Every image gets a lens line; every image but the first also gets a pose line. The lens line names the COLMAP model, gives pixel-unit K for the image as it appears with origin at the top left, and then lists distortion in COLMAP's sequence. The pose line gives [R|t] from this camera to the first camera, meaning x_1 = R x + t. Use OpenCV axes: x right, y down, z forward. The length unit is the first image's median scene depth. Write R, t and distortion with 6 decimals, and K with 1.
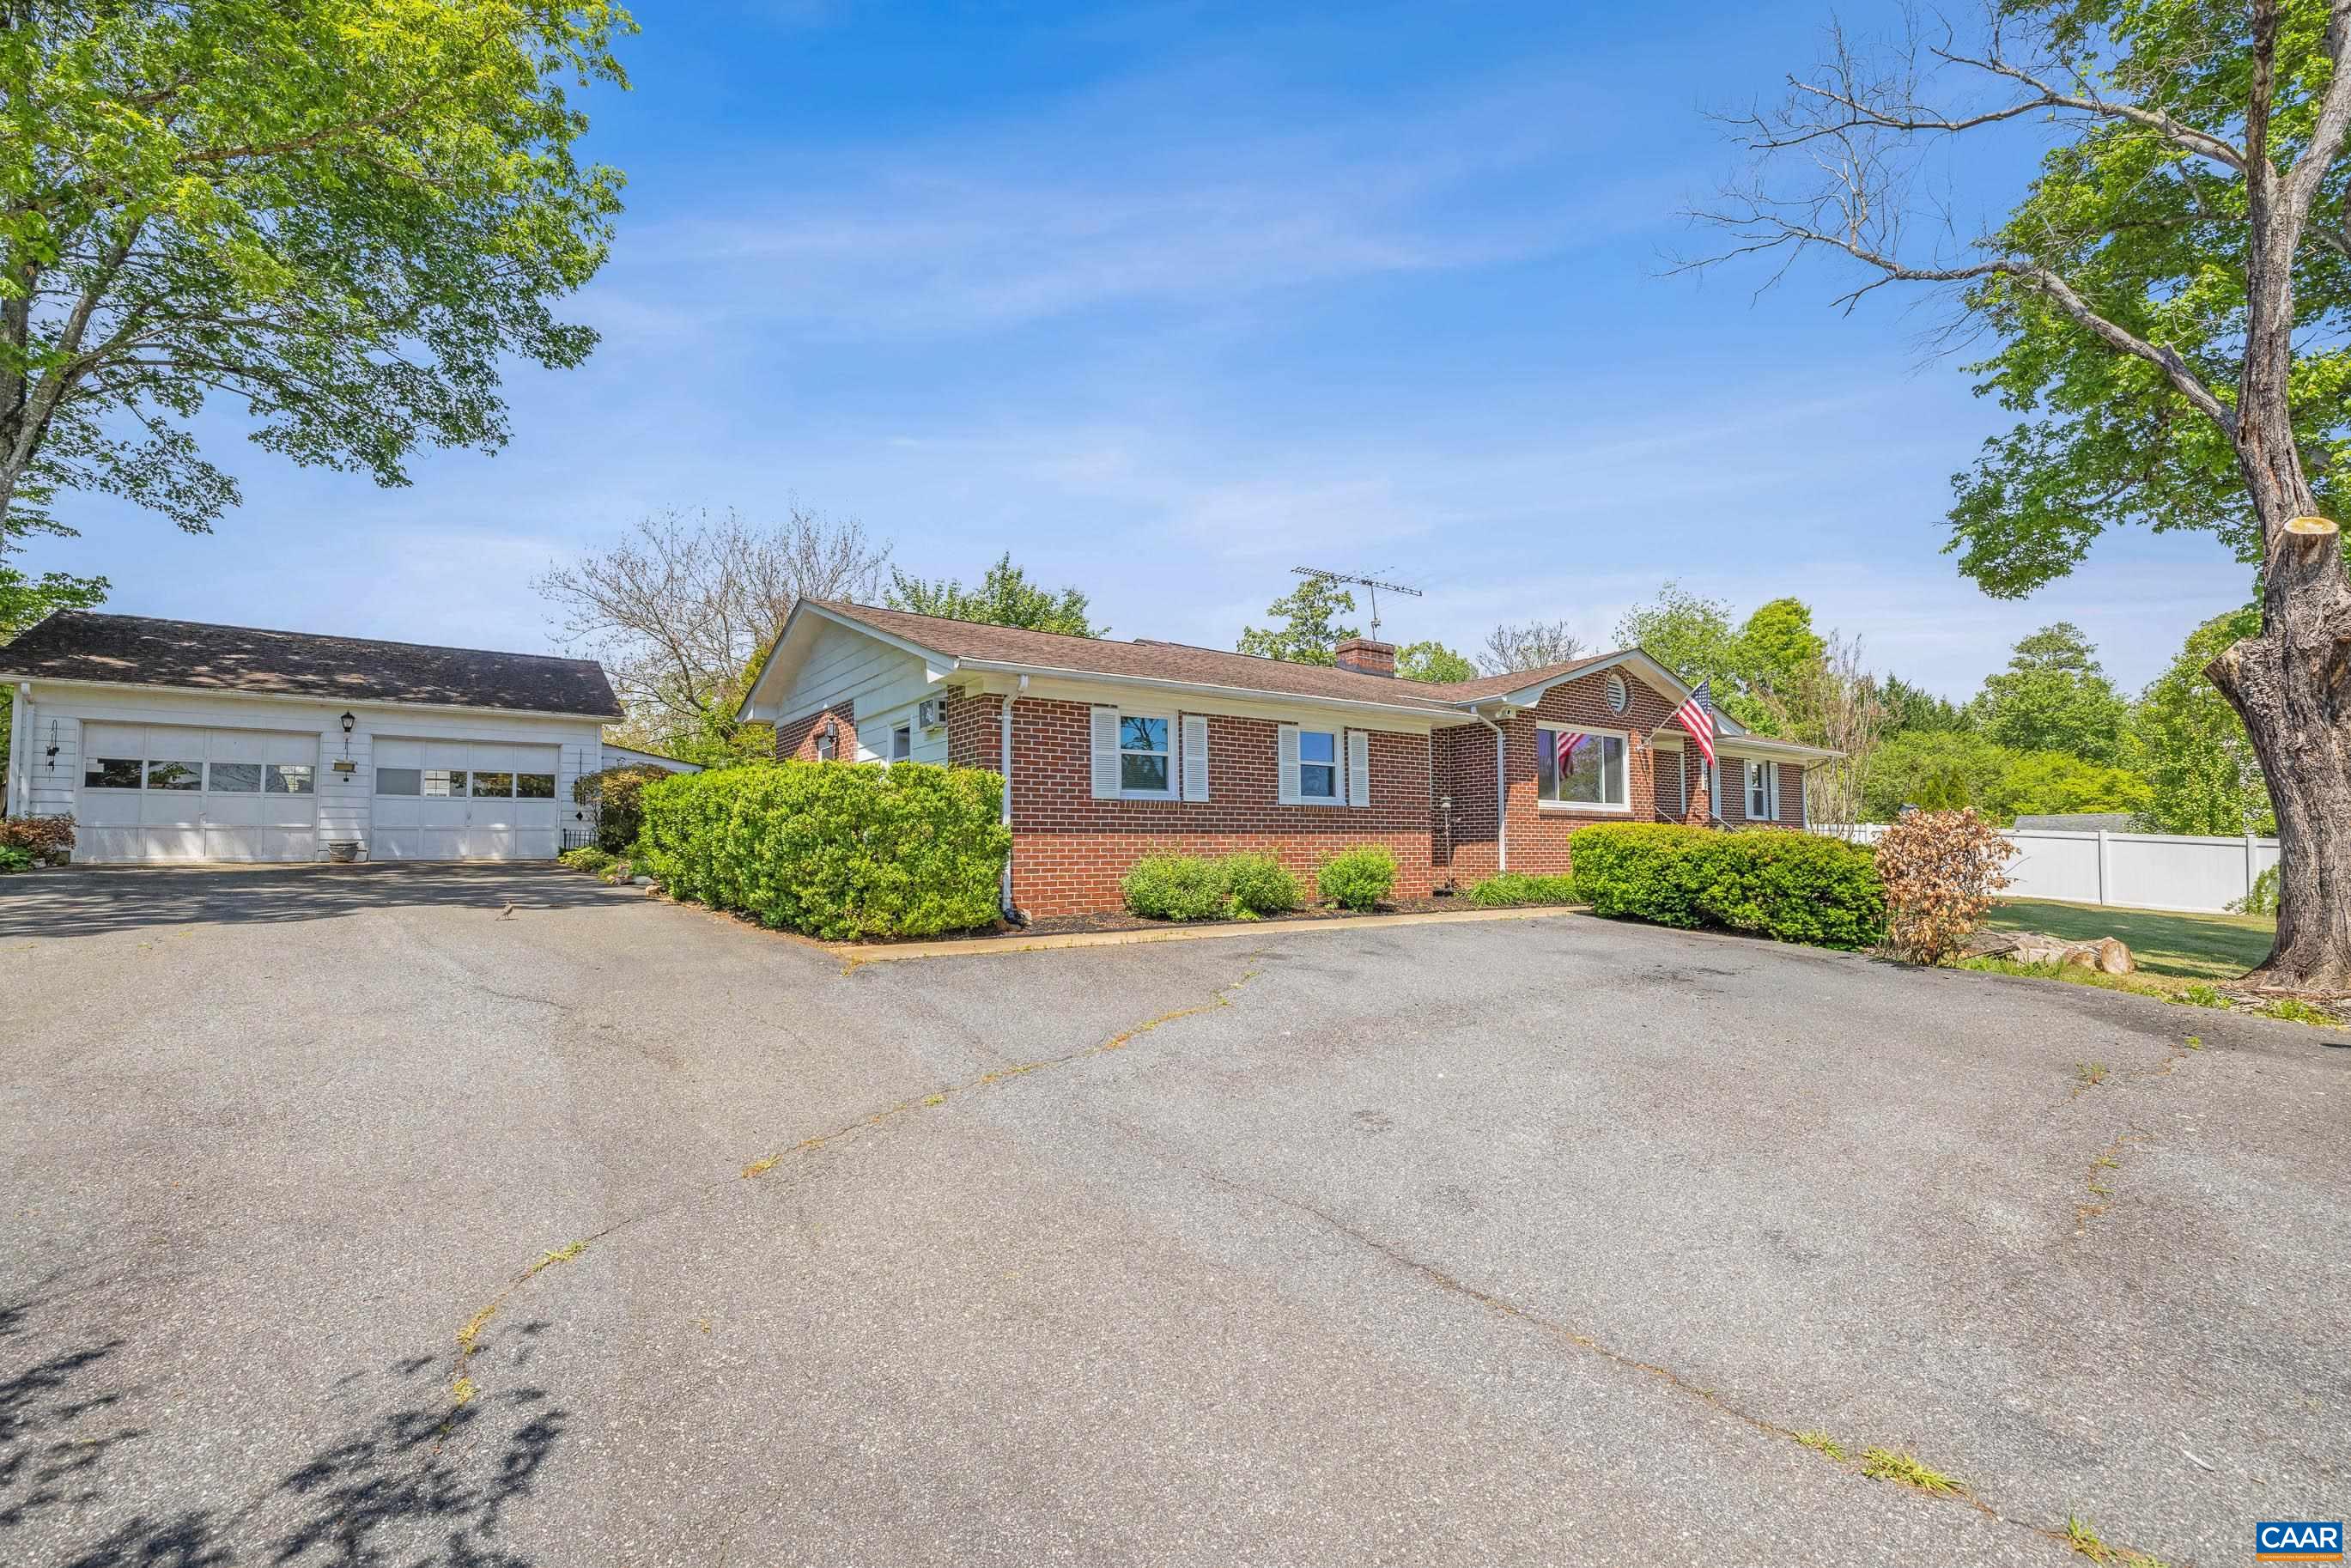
lens RADIAL K [[988.4, 0, 1180.7], [0, 988.4, 799.5], [0, 0, 1]] dist [-0.000029, -0.000150]
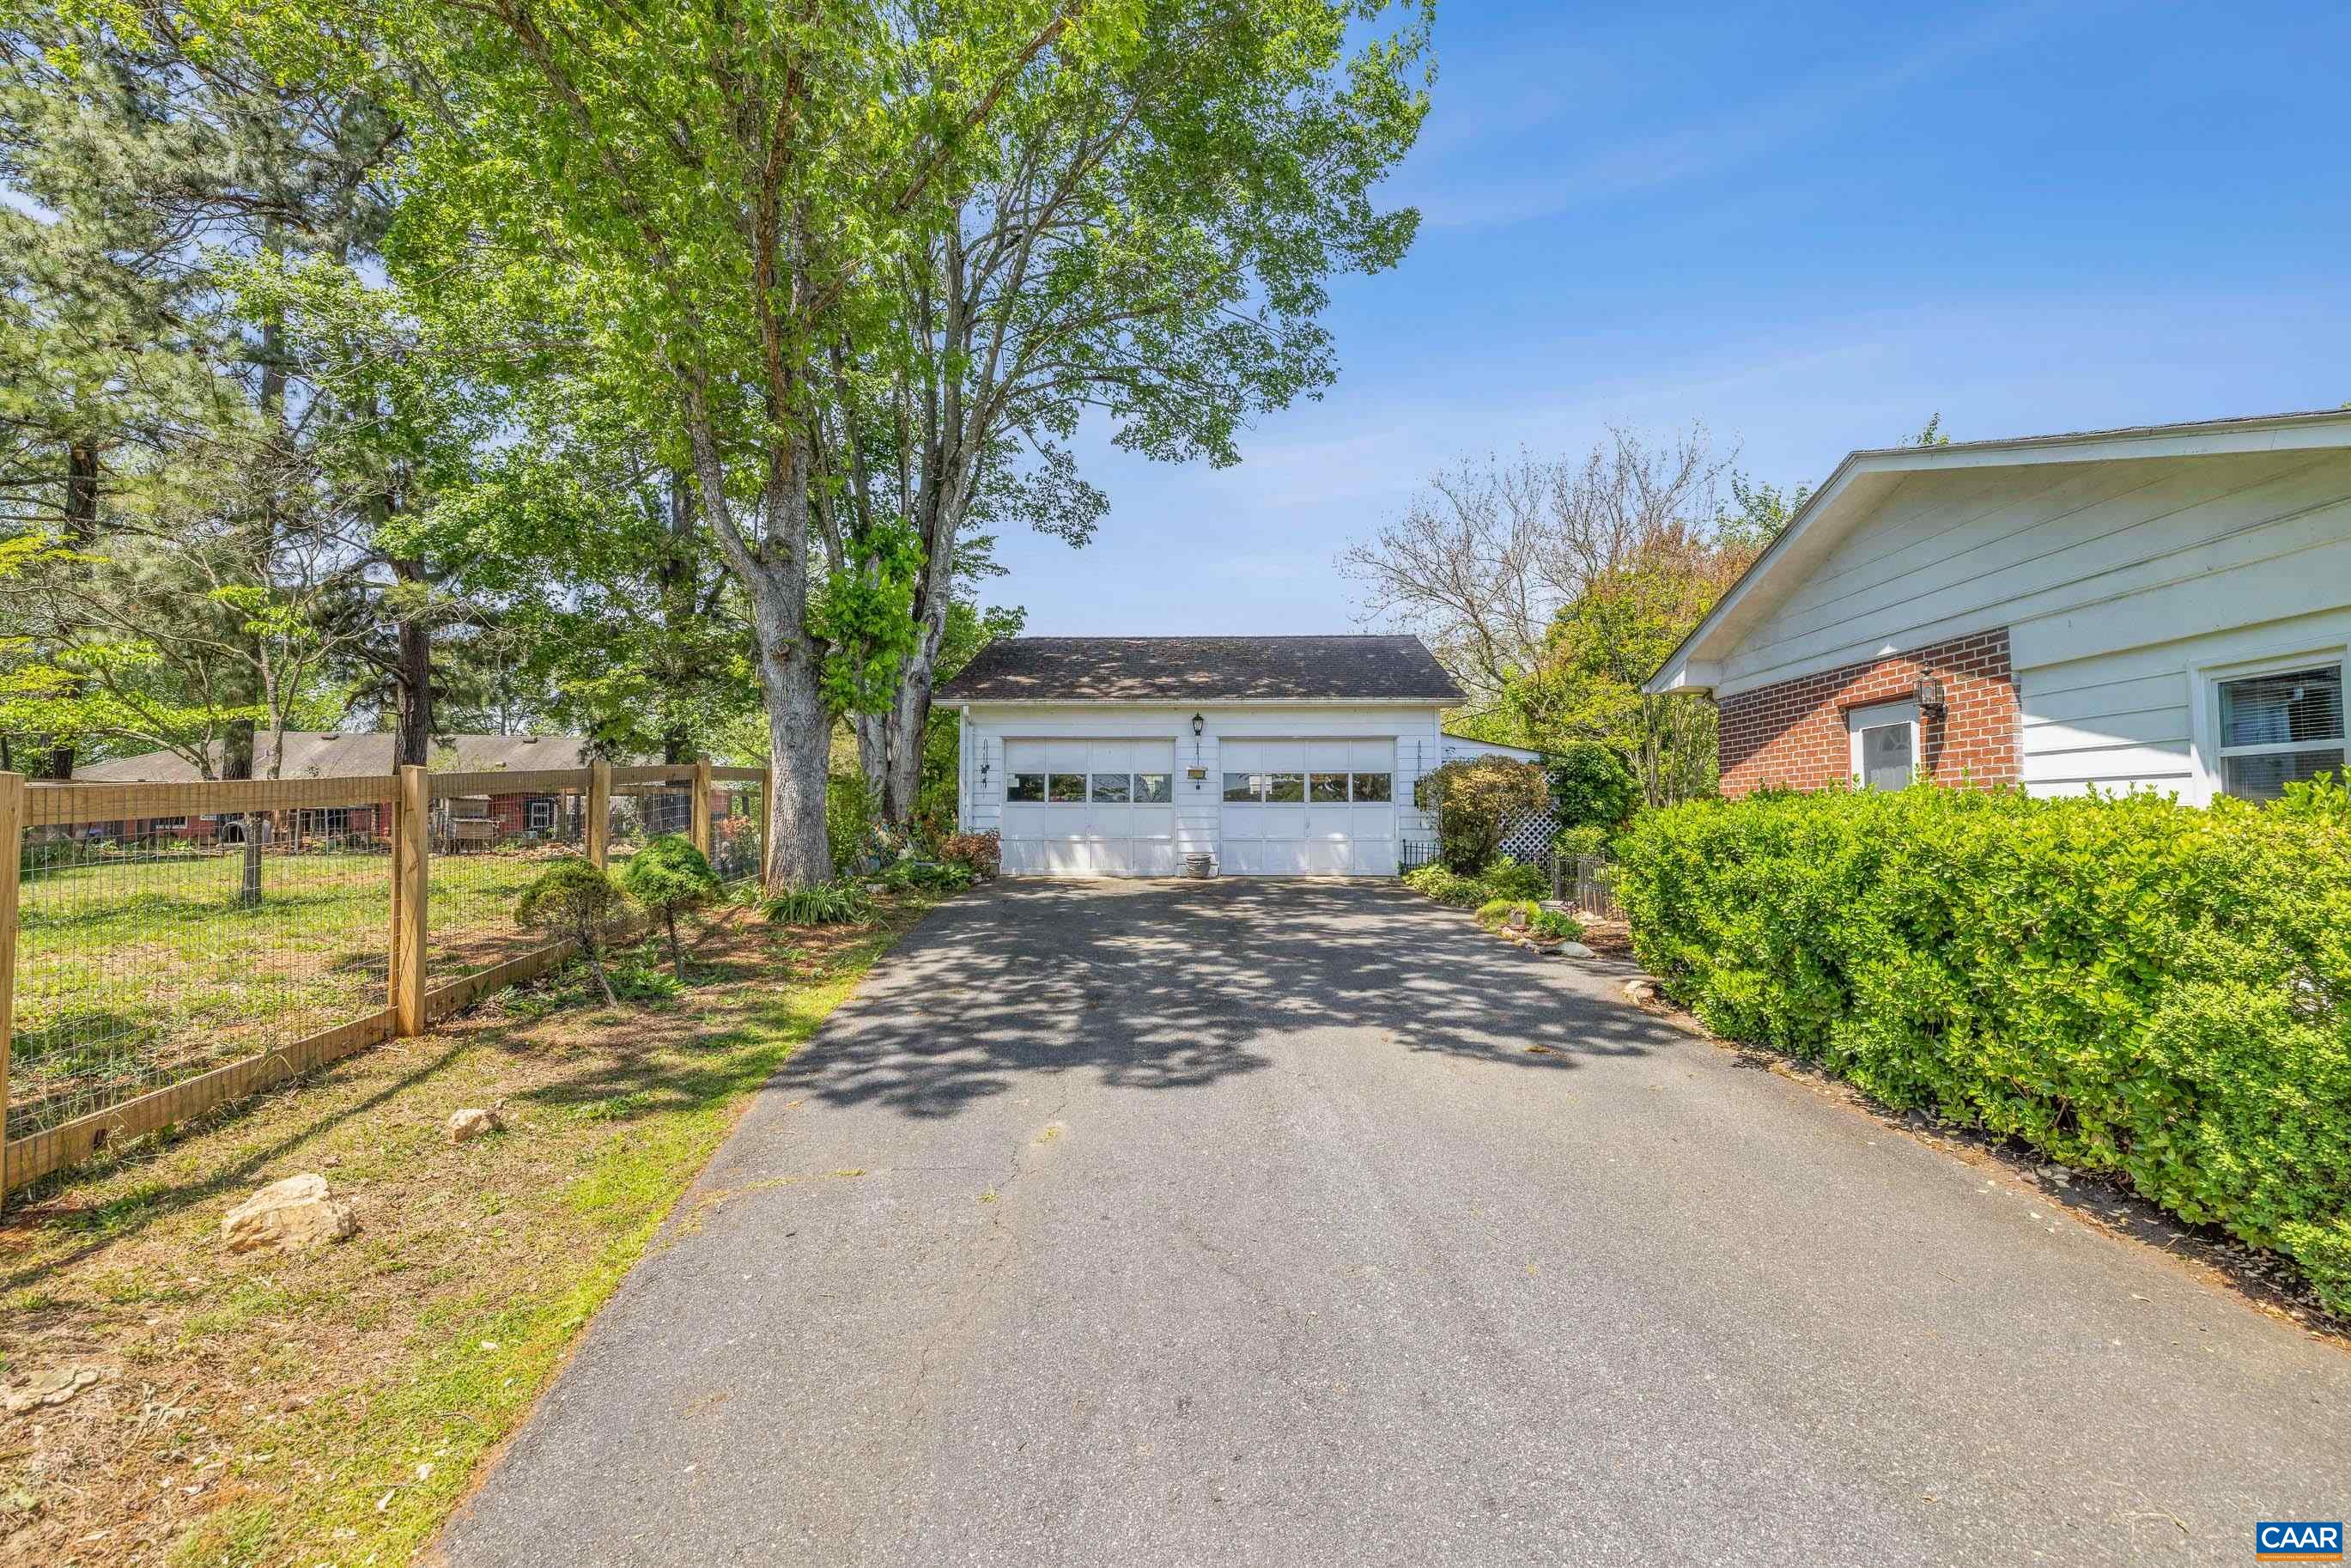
lens RADIAL K [[988.4, 0, 1180.7], [0, 988.4, 799.5], [0, 0, 1]] dist [-0.000029, -0.000150]
pose [[0.764473, -0.005884, -0.644629, -0.248511], [0.027514, 0.999345, 0.023508, -0.029078], [0.644069, -0.035708, 0.764134, 0.269053]]
